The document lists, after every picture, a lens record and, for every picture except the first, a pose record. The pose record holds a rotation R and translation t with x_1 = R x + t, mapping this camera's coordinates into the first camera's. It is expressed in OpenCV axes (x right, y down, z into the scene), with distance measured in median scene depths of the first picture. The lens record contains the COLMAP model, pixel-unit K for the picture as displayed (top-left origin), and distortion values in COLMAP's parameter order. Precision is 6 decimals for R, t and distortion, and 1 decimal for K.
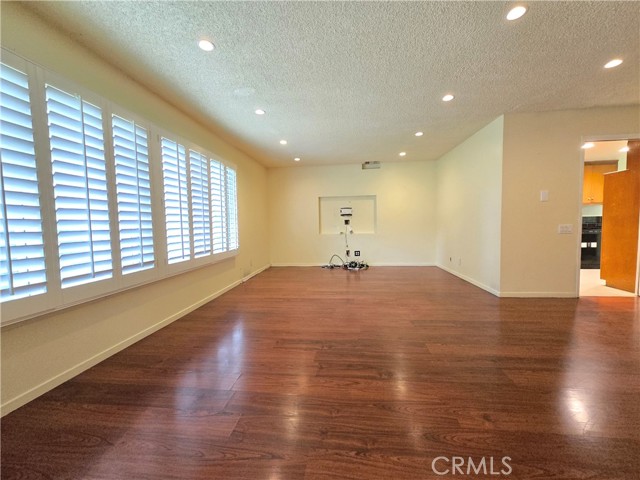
lens RADIAL K [[263.0, 0, 317.8], [0, 263.0, 239.3], [0, 0, 1]] dist [0.000472, -0.000143]
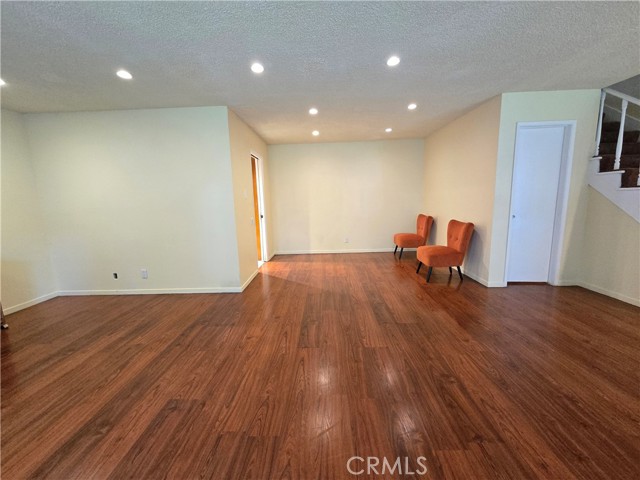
lens RADIAL K [[263.0, 0, 317.8], [0, 263.0, 239.3], [0, 0, 1]] dist [0.000472, -0.000143]
pose [[-0.081219, -0.125846, 0.988720, -0.306340], [0.094205, 0.986587, 0.133313, -0.089670], [-0.992234, 0.103969, -0.068274, 0.748320]]
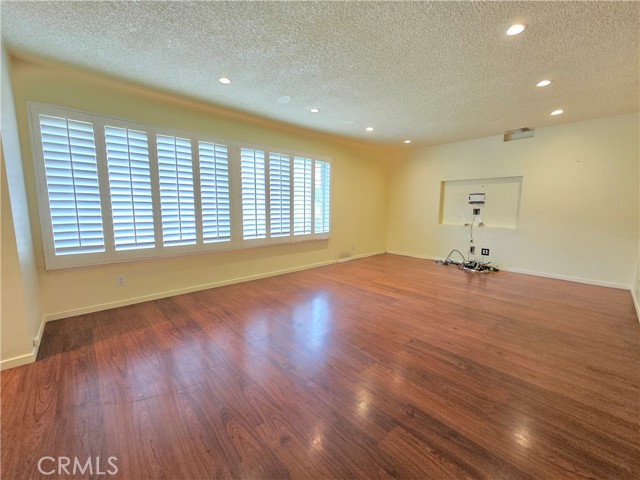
lens RADIAL K [[260.5, 0, 321.7], [0, 260.5, 238.9], [0, 0, 1]] dist [0.000171, -0.000078]
pose [[0.759239, 0.106510, -0.642037, 0.485198], [-0.061329, 0.993836, 0.092347, -0.047337], [0.647916, -0.030738, 0.761091, 0.154751]]
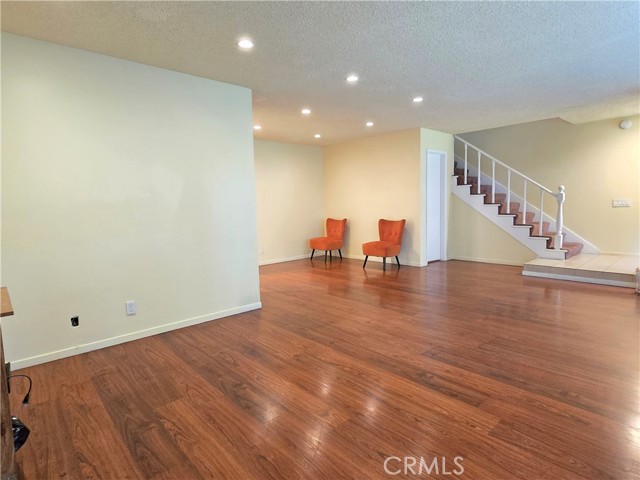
lens RADIAL K [[349.6, 0, 320.0], [0, 349.6, 240.0], [0, 0, 1]] dist [0.000848, -0.000146]
pose [[-0.747064, -0.024412, 0.664304, -0.188128], [0.085124, 0.987585, 0.132020, -0.126991], [-0.659279, 0.155176, -0.735711, 1.651157]]
